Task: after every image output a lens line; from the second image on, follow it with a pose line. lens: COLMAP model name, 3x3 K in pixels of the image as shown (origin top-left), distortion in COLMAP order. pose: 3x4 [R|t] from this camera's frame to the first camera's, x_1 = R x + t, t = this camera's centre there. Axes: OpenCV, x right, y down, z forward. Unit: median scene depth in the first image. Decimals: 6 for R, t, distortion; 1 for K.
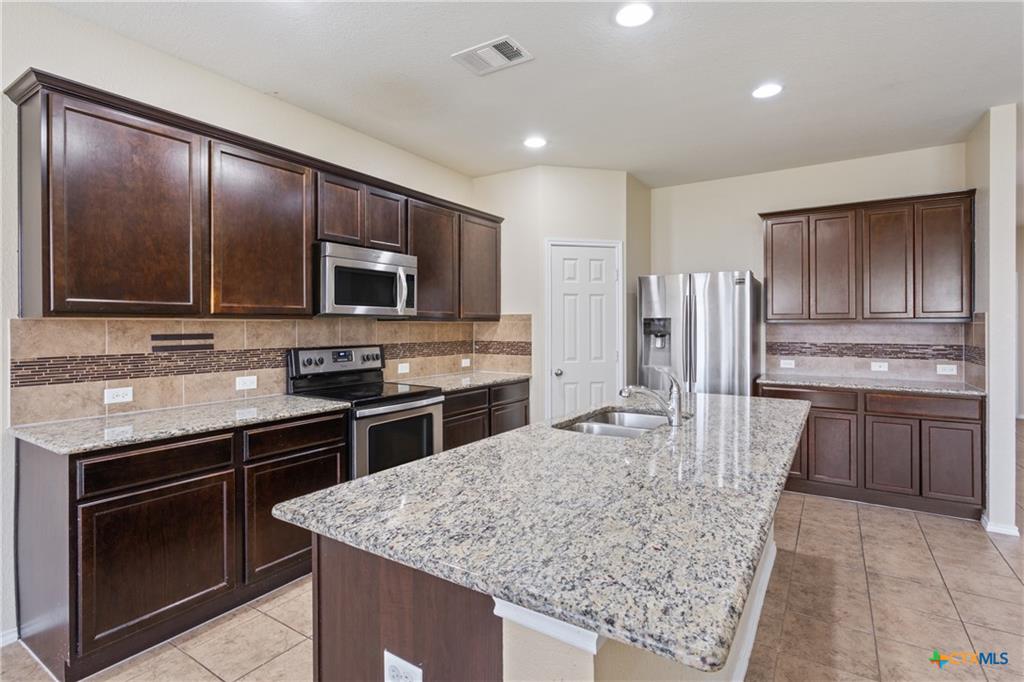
lens RADIAL K [[515.5, 0, 532.9], [0, 515.5, 336.0], [0, 0, 1]] dist [-0.012467, 0.002616]
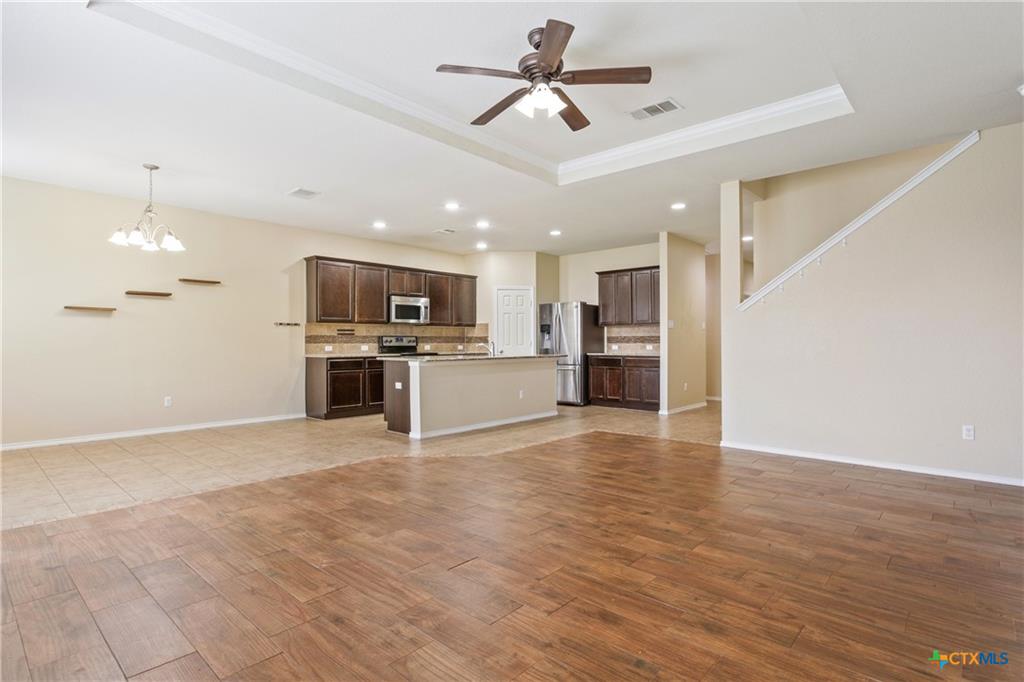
lens RADIAL K [[515.5, 0, 515.6], [0, 515.5, 366.6], [0, 0, 1]] dist [-0.012467, 0.002616]
pose [[0.983382, 0.008855, -0.181334, 0.672981], [-0.003310, 0.999518, 0.030859, 0.095436], [0.181519, -0.029746, 0.982937, -1.432472]]
